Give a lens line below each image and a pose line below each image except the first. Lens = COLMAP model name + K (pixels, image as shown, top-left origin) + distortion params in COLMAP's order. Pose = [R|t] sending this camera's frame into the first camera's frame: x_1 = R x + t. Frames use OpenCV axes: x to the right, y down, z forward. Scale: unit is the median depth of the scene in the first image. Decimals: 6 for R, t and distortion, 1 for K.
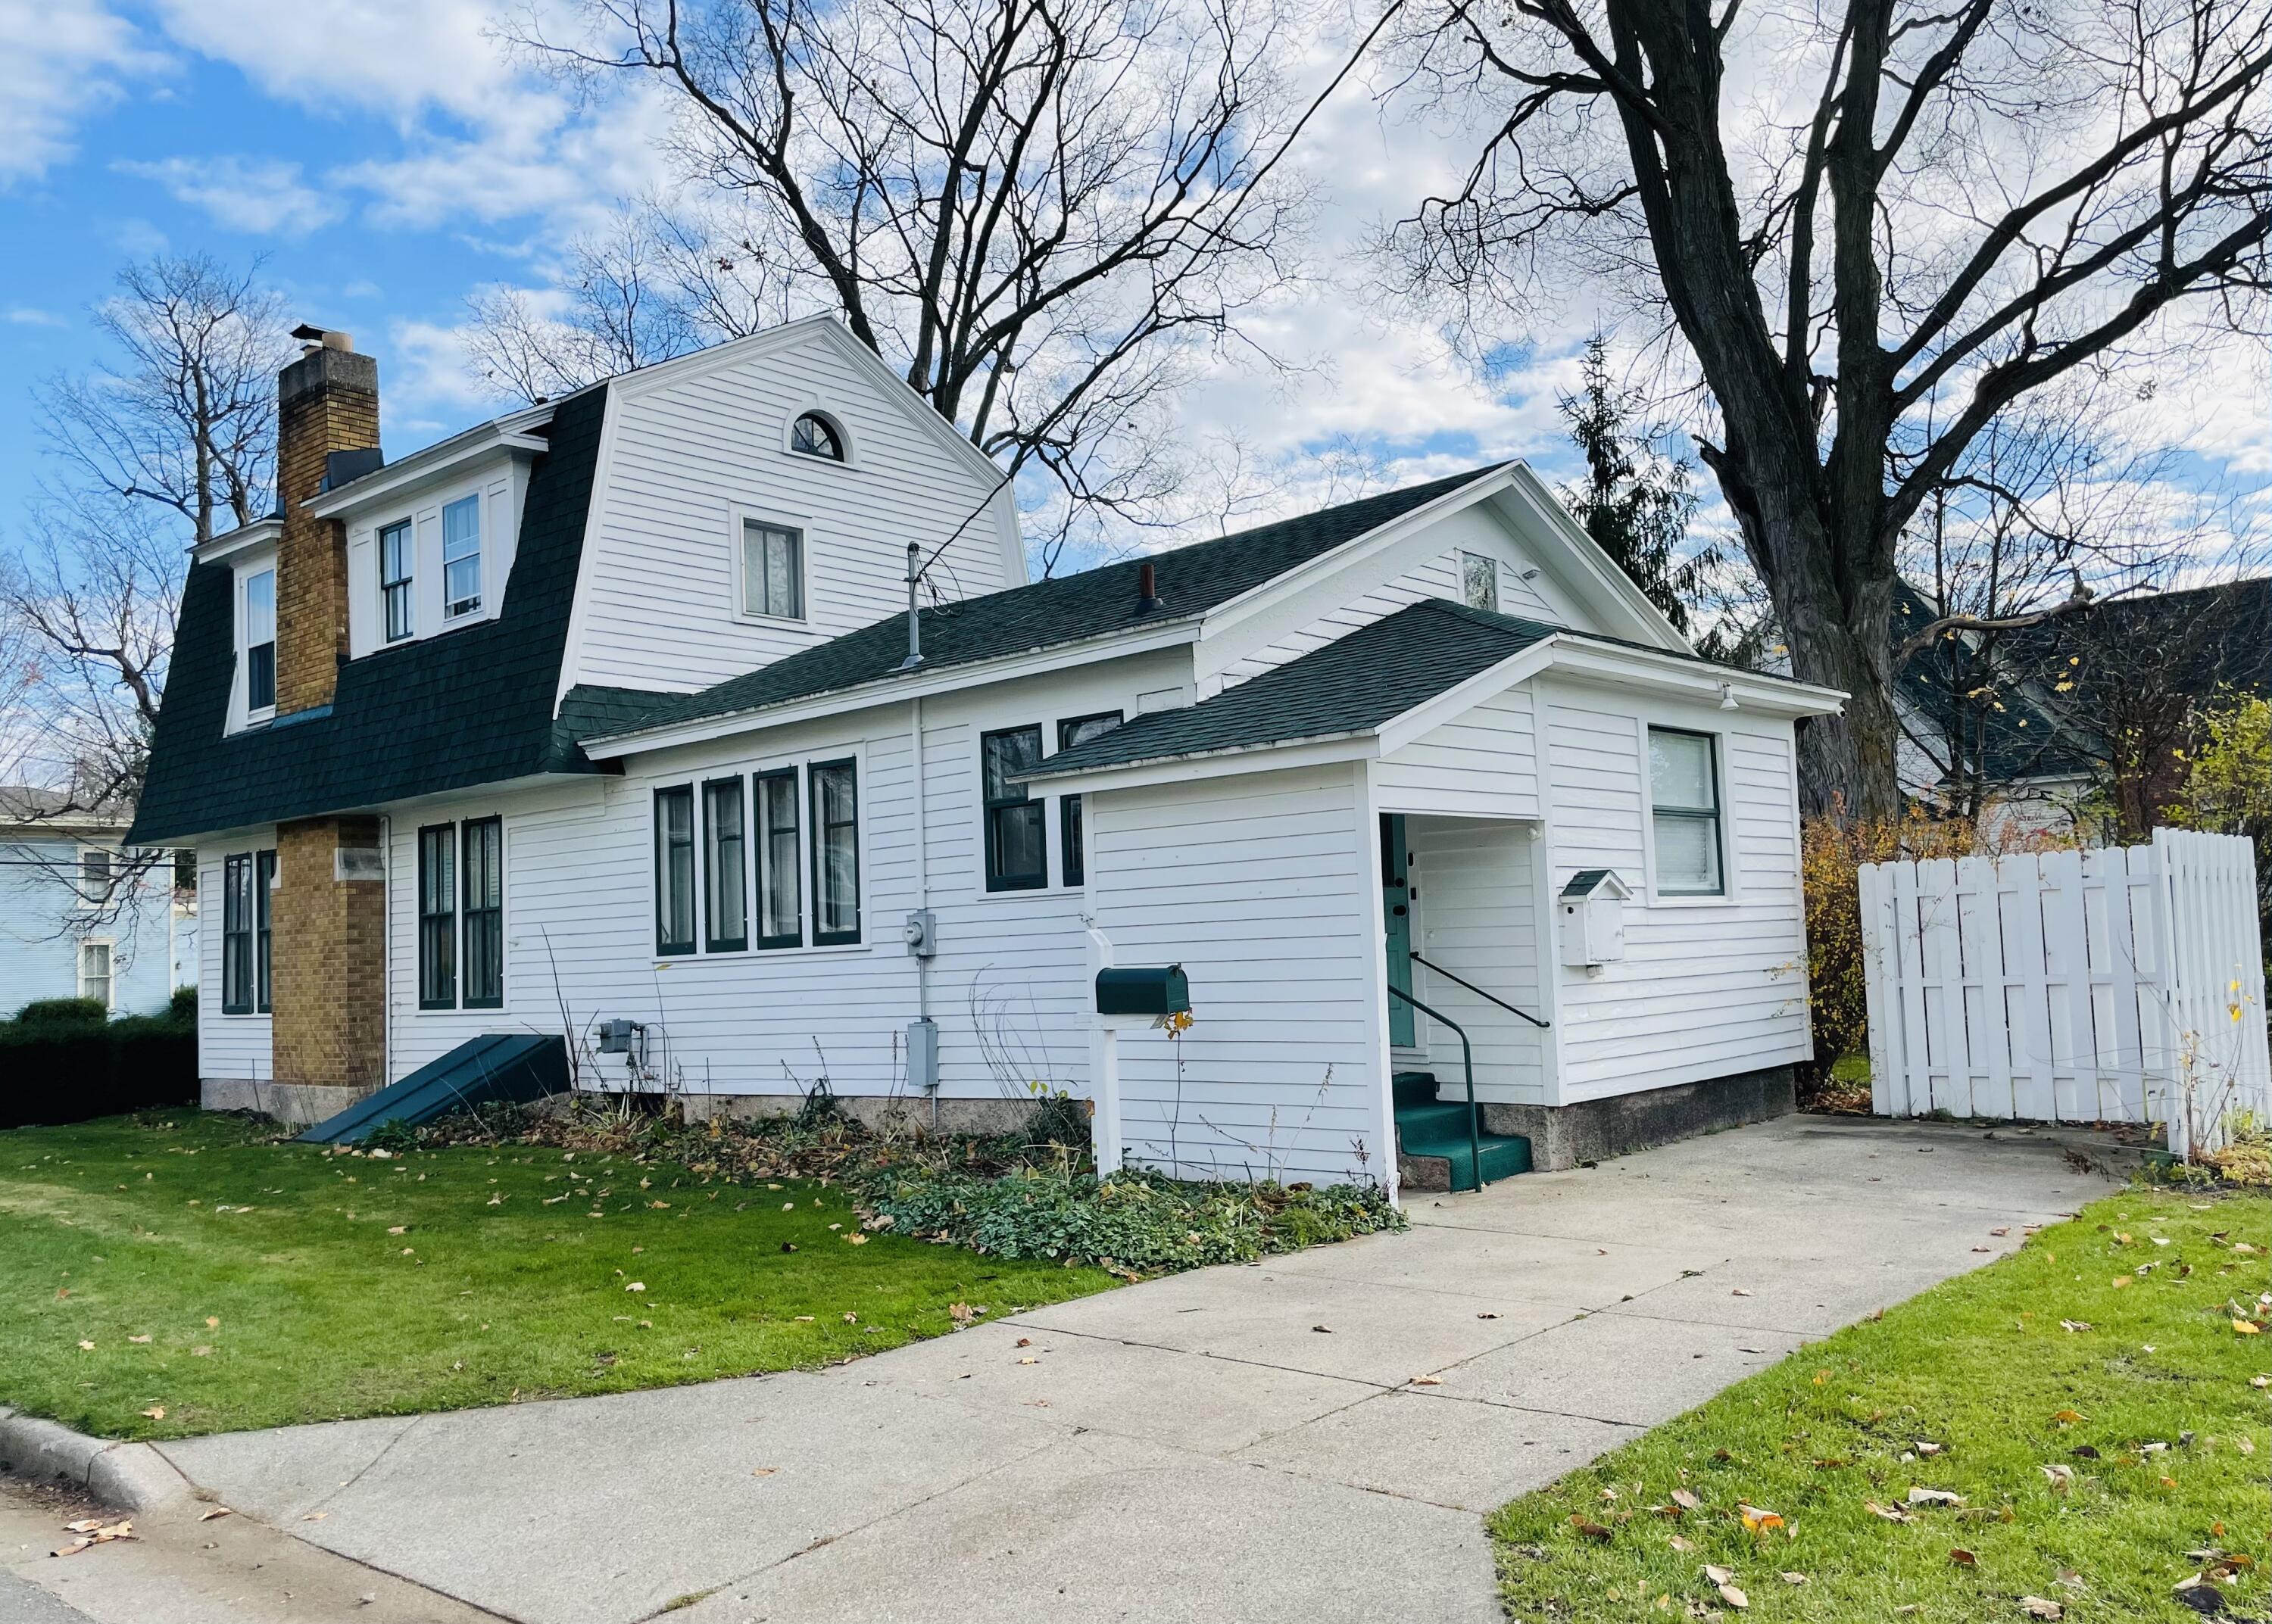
lens RADIAL K [[1780.0, 0, 1176.9], [0, 1780.0, 843.5], [0, 0, 1]] dist [0.048179, -0.023940]
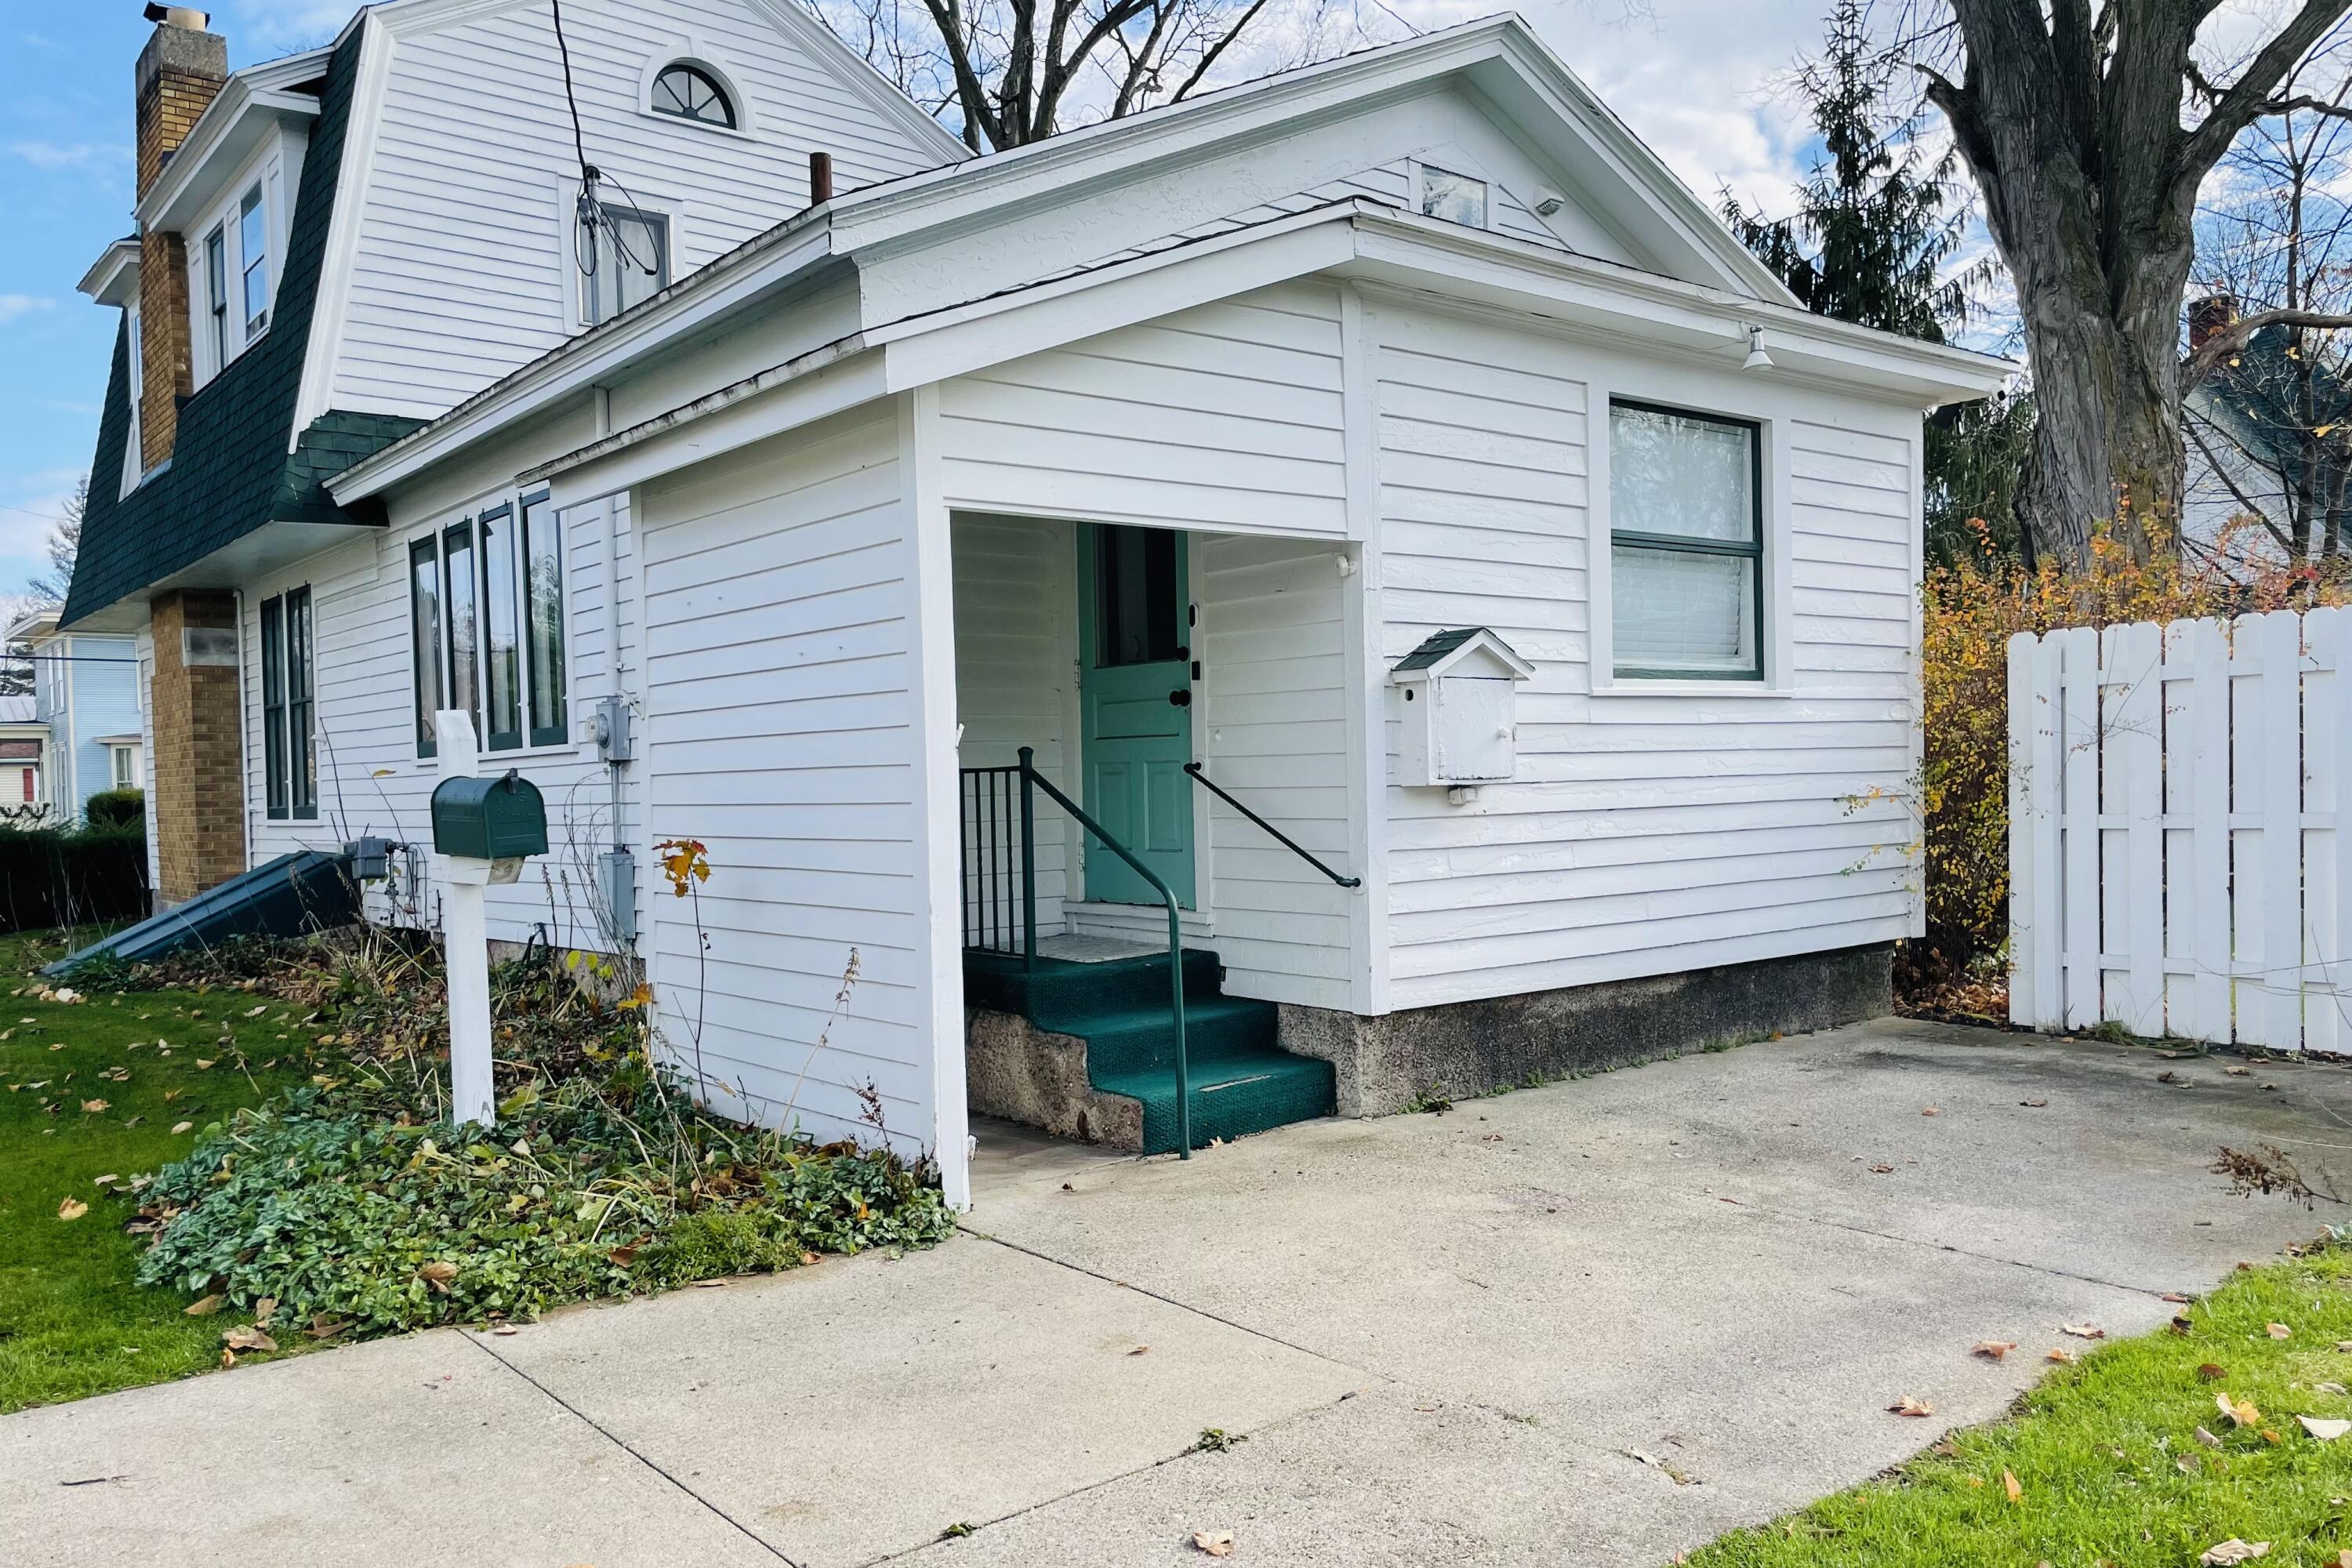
lens RADIAL K [[1783.8, 0, 1187.9], [0, 1783.8, 850.6], [0, 0, 1]] dist [0.050147, -0.052049]
pose [[0.985499, 0.021549, -0.168309, 0.199991], [-0.003738, 0.994419, 0.105433, 0.021221], [0.169642, -0.103275, 0.980080, 0.313778]]
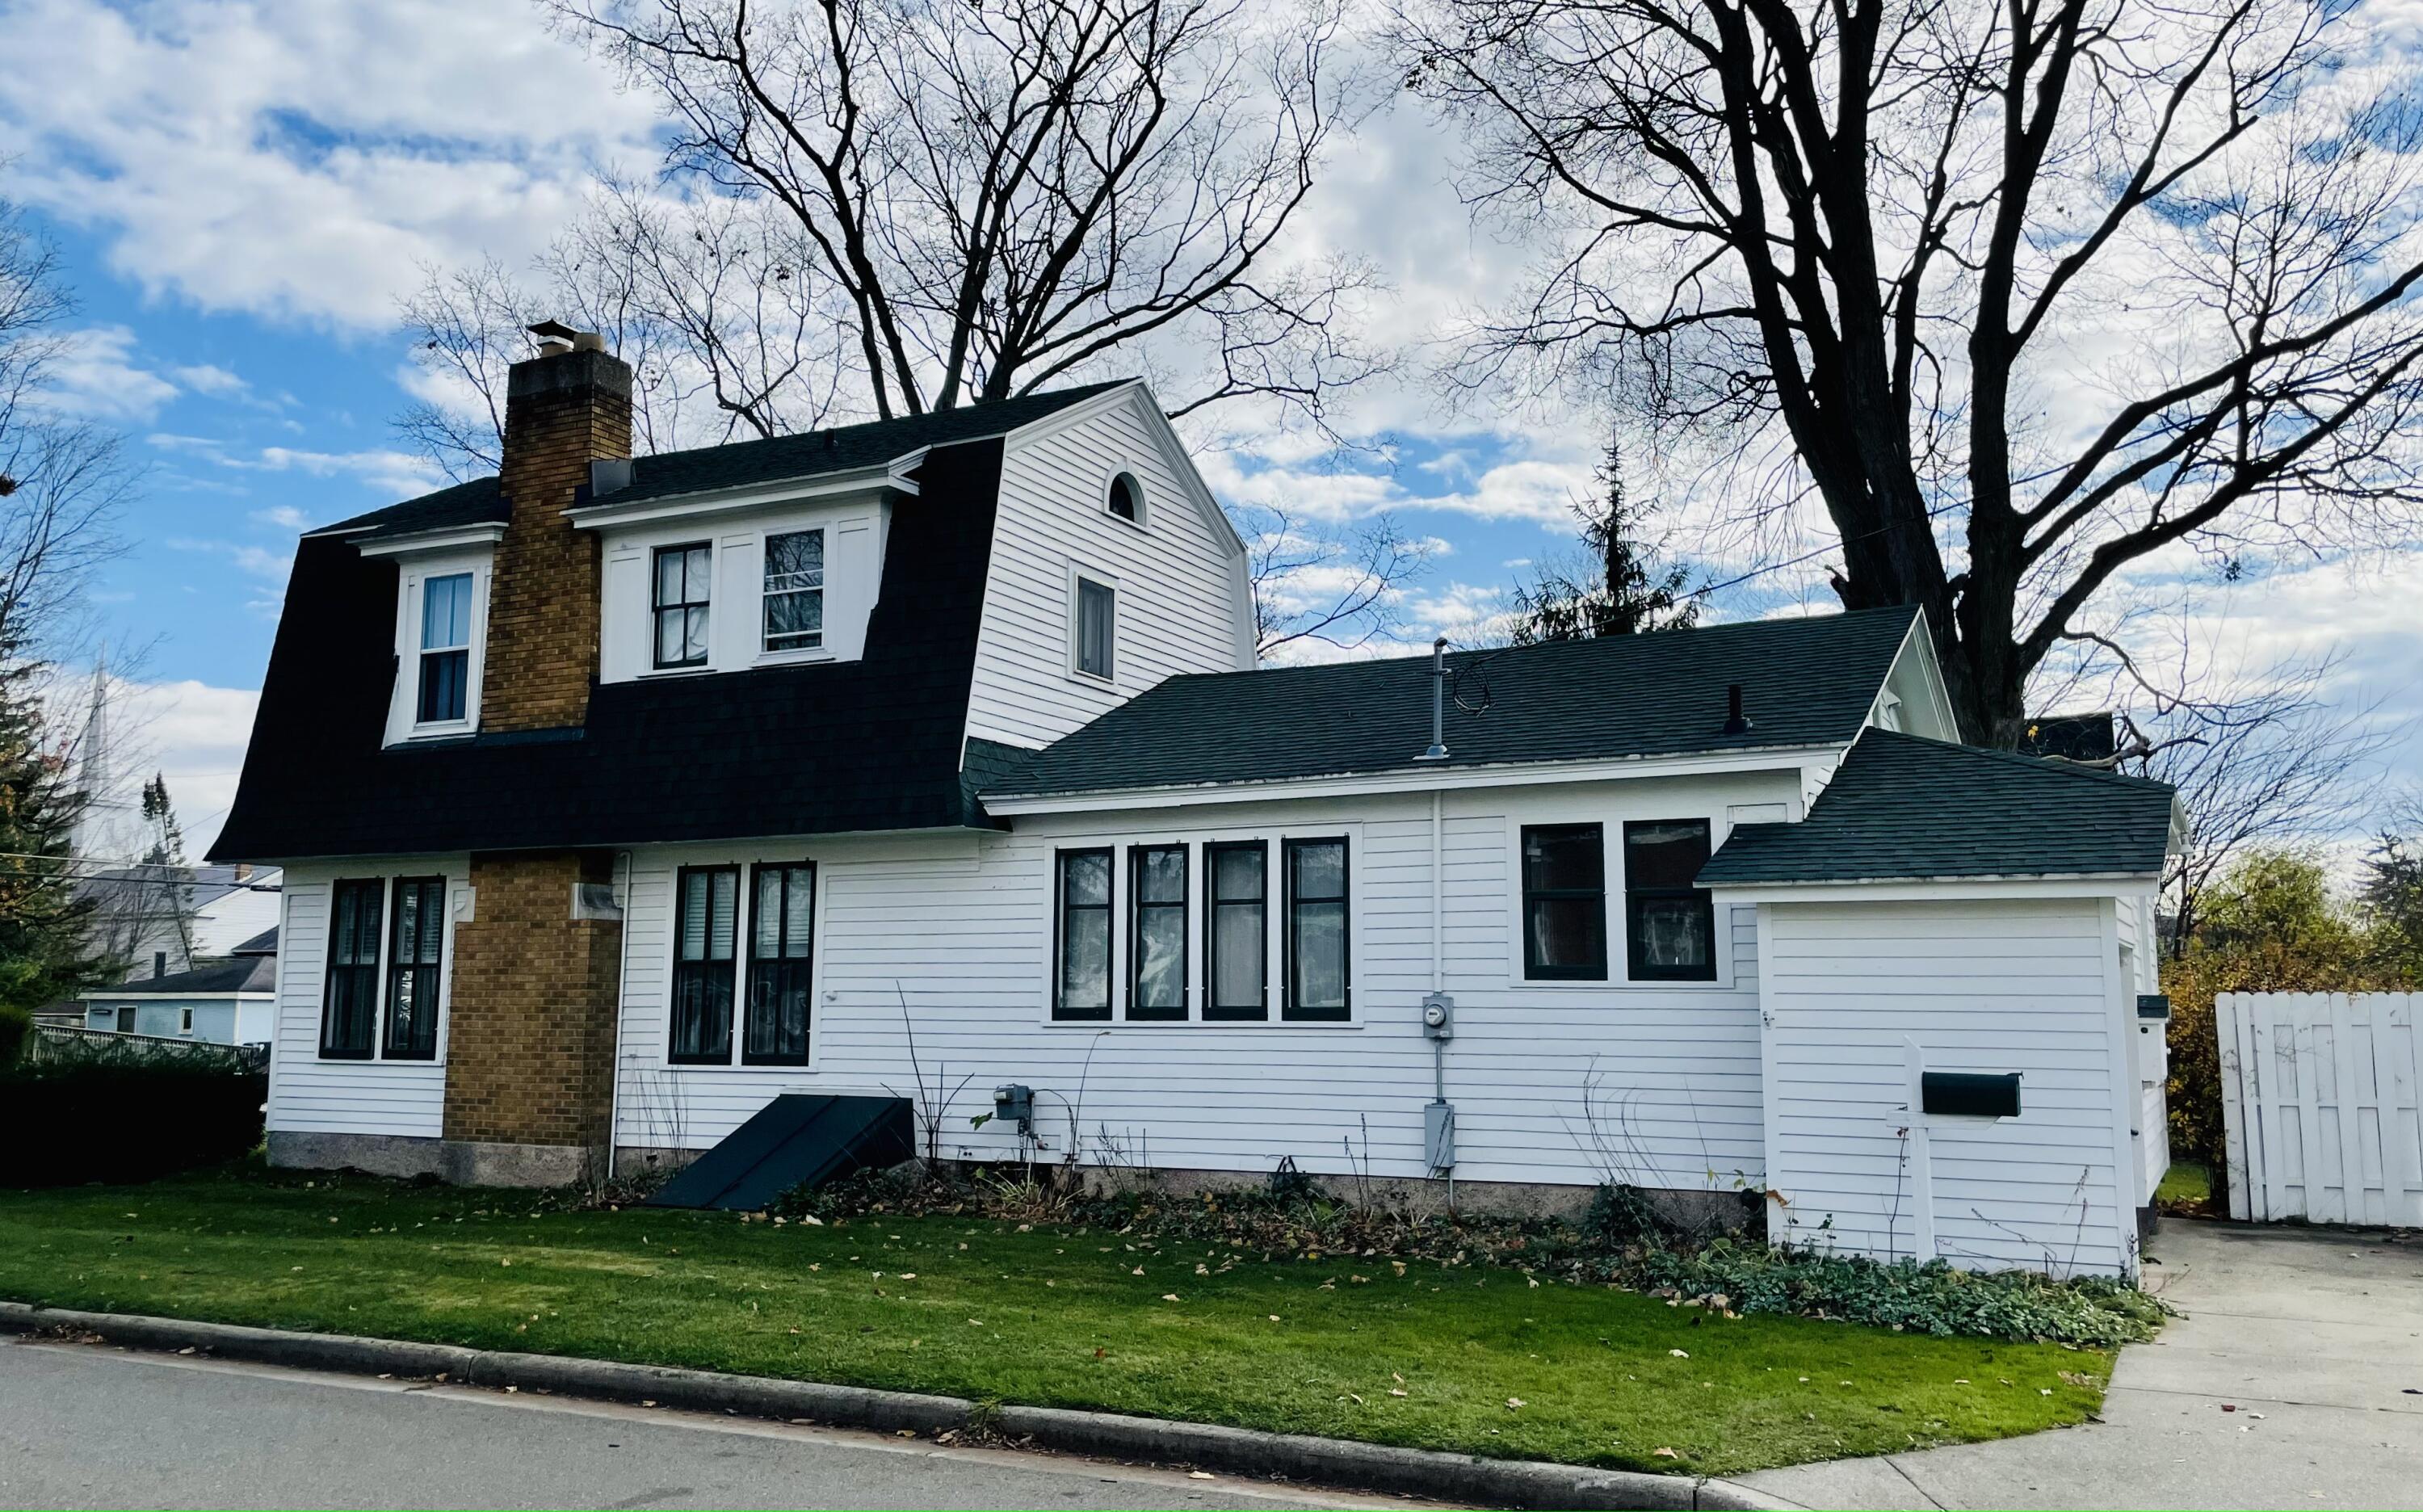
lens RADIAL K [[1942.4, 0, 1187.8], [0, 1942.4, 744.0], [0, 0, 1]] dist [0.069110, -0.074906]
pose [[0.973419, 0.074182, 0.216685, -0.519263], [-0.057046, 0.994806, -0.084306, -0.002522], [-0.221813, 0.069704, 0.972595, -0.068890]]
